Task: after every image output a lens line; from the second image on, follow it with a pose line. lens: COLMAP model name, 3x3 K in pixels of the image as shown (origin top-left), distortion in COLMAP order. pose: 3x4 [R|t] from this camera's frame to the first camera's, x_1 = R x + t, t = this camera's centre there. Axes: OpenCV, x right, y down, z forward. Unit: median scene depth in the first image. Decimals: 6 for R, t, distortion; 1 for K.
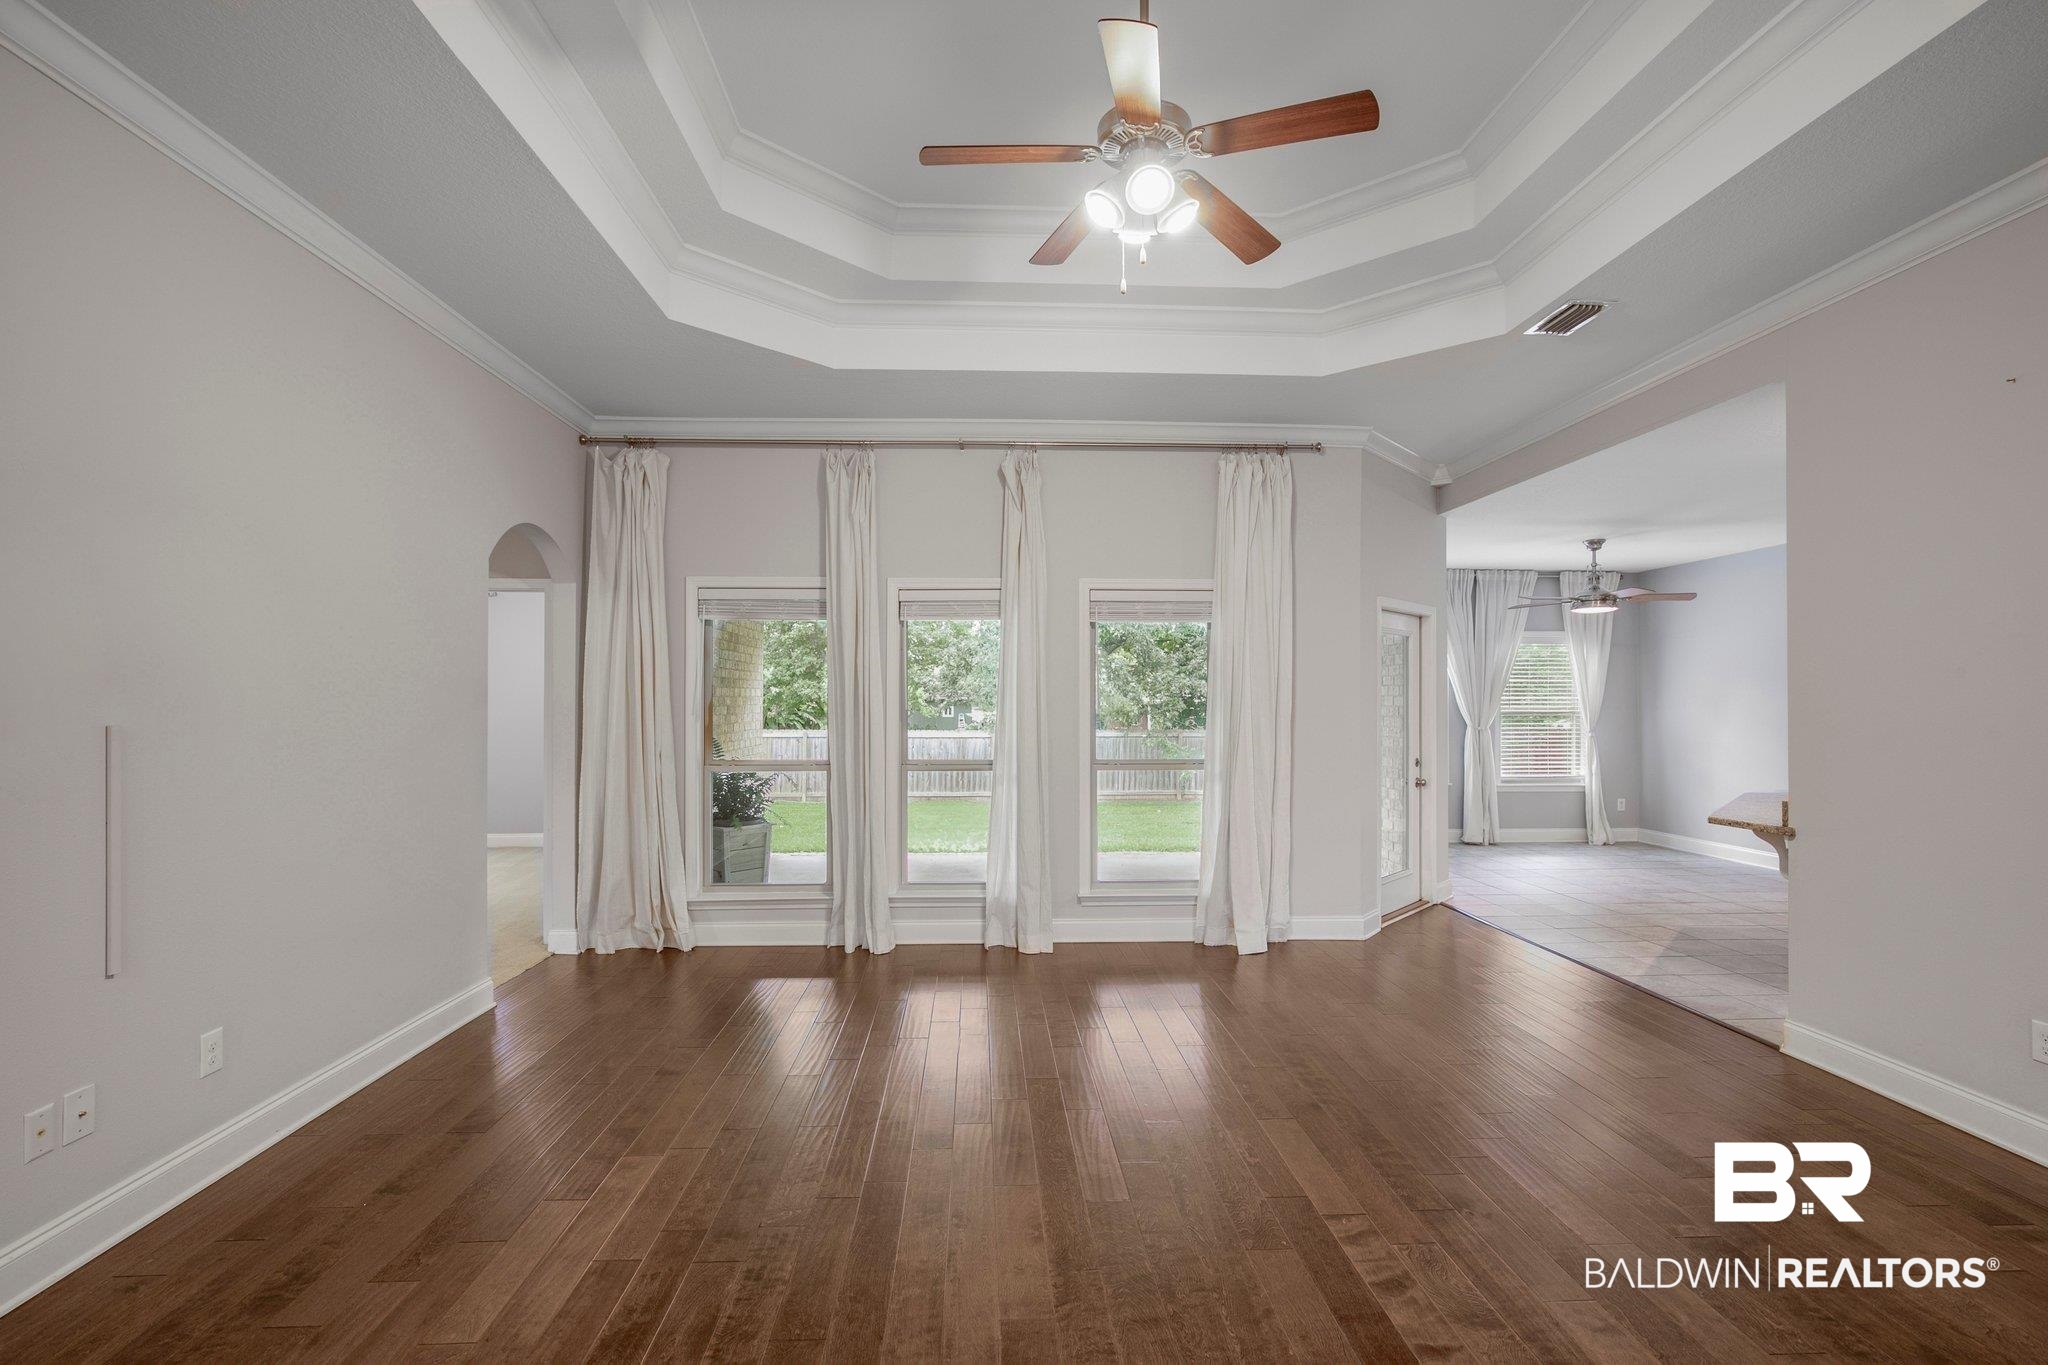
lens RADIAL K [[948.3, 0, 1014.7], [0, 948.3, 687.1], [0, 0, 1]] dist [-0.010720, 0.000043]
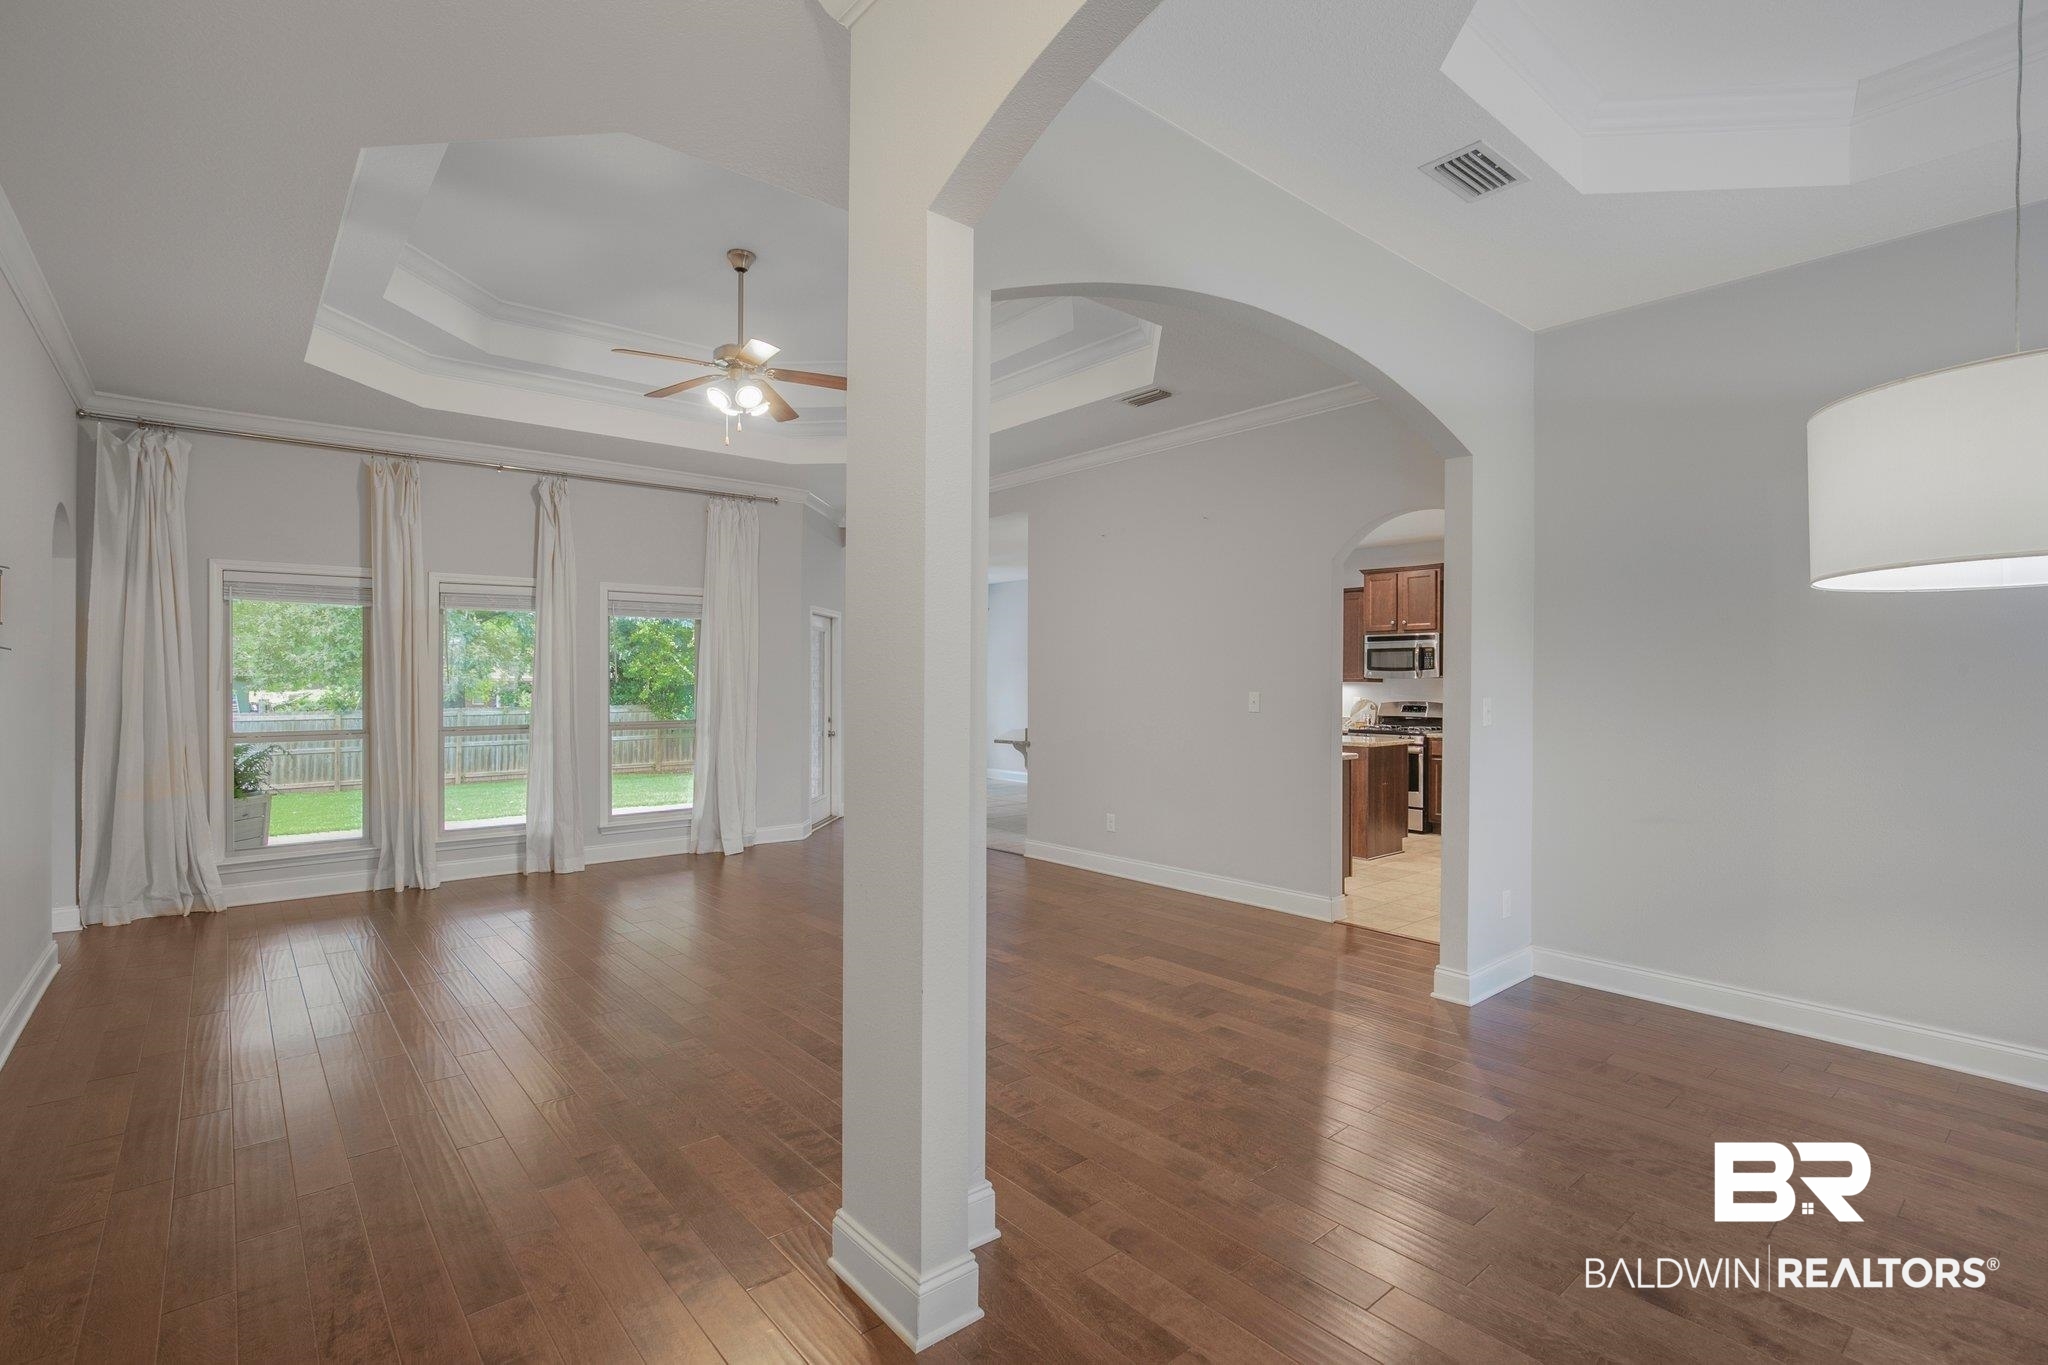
lens RADIAL K [[948.3, 0, 1014.7], [0, 948.3, 687.1], [0, 0, 1]] dist [-0.010720, 0.000043]
pose [[0.793257, -0.006260, 0.608855, -0.273526], [-0.008678, 0.999729, 0.021585, -0.004577], [-0.608825, -0.022406, 0.792988, -0.373794]]
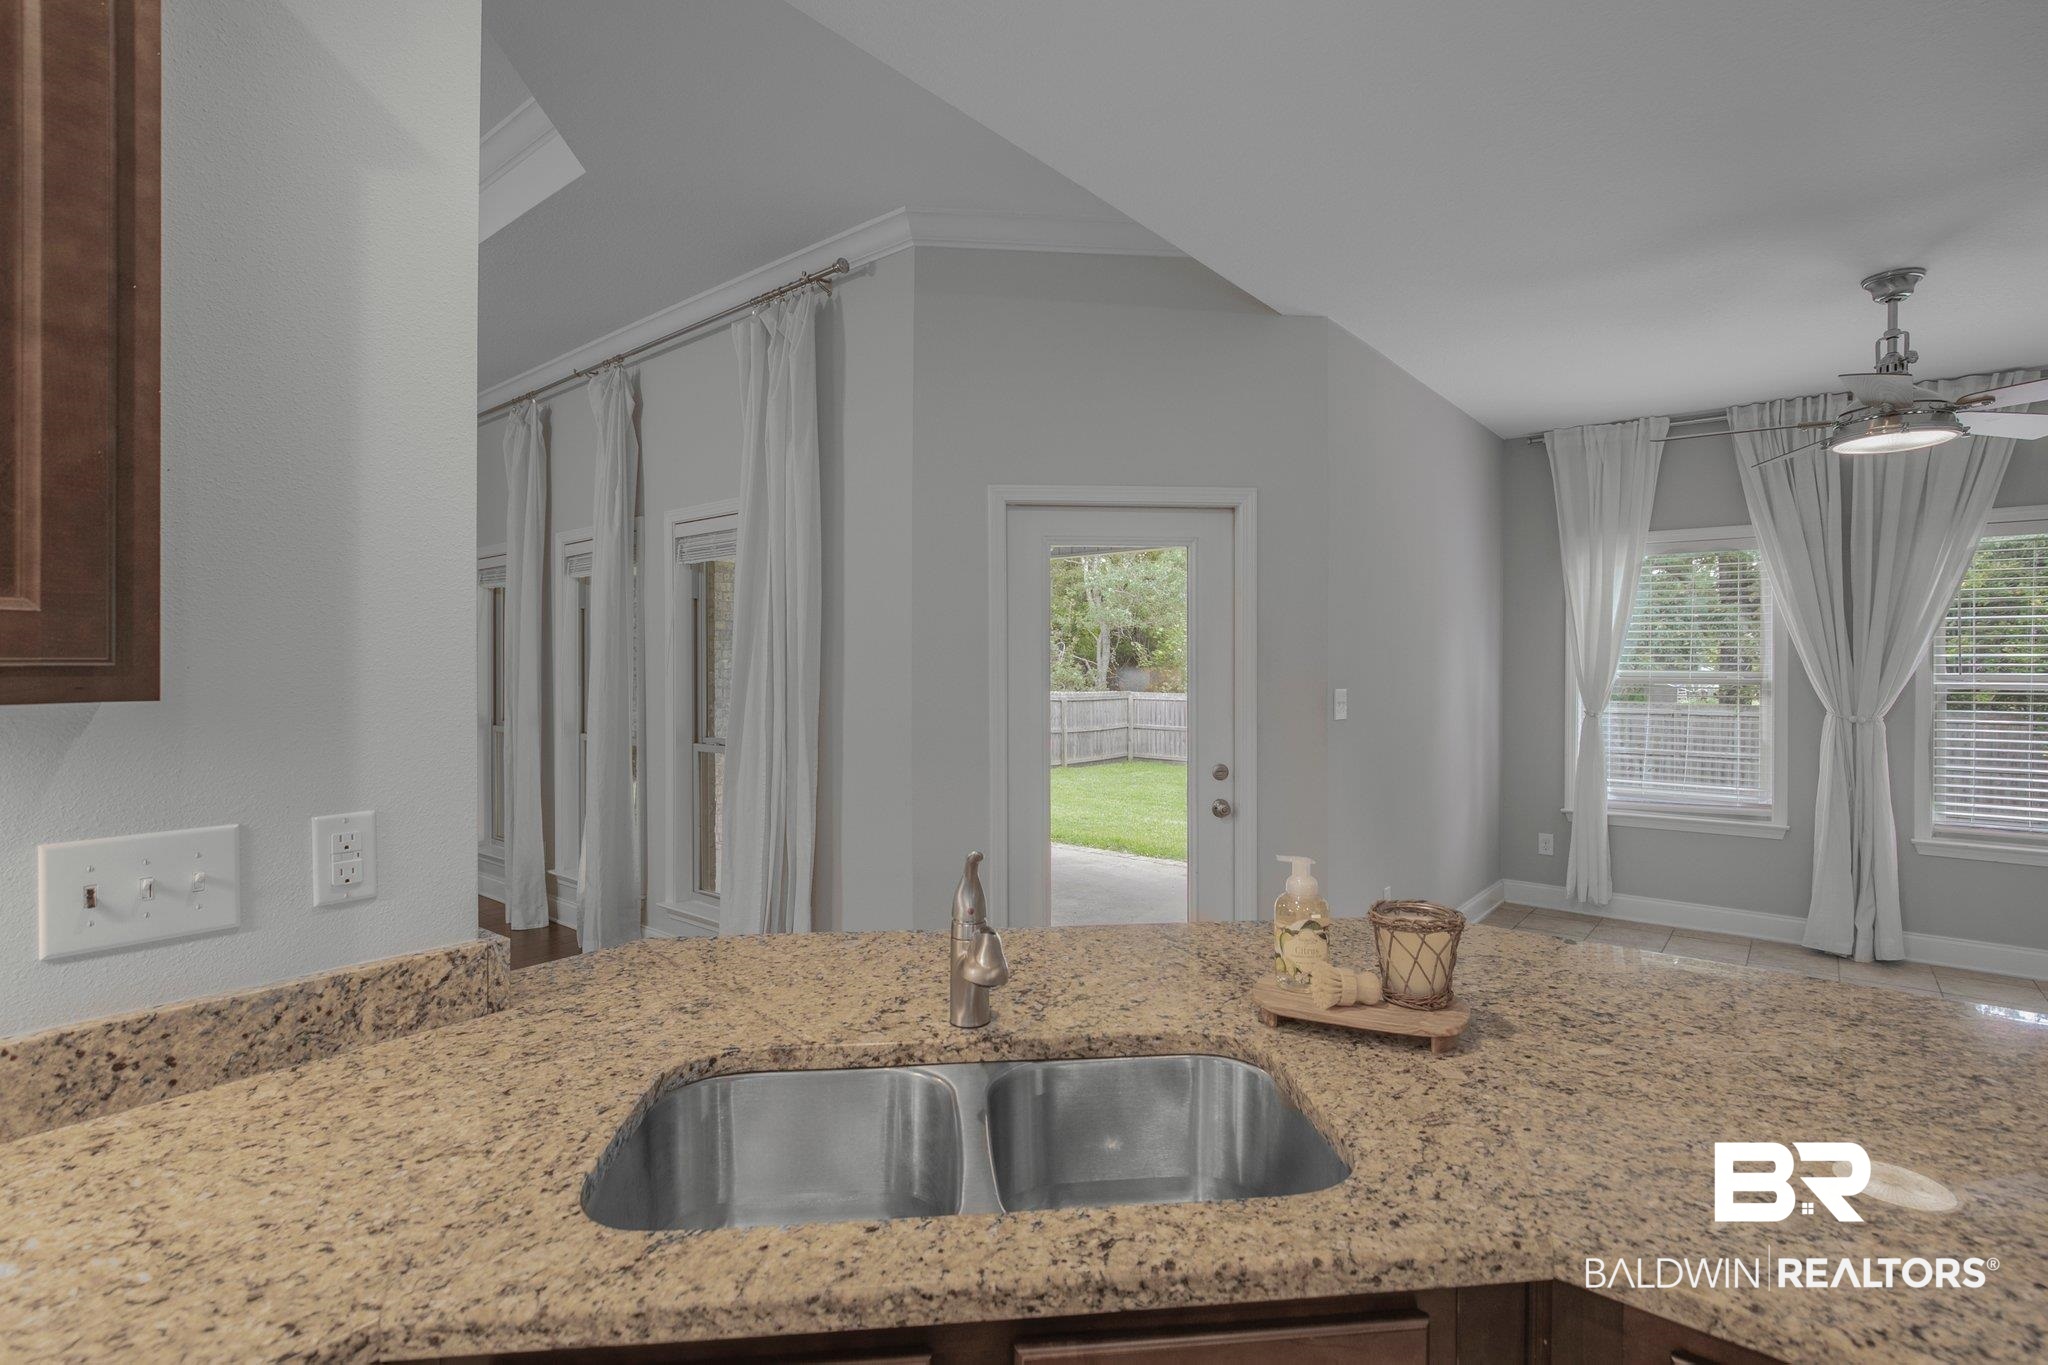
lens RADIAL K [[959.8, 0, 1024.0], [0, 959.8, 658.9], [0, 0, 1]] dist [-0.012767, 0.001080]
pose [[0.741437, -0.001875, -0.671019, 0.870094], [0.010532, 0.999905, 0.008844, 0.007611], [0.670939, -0.013624, 0.741387, 0.610312]]
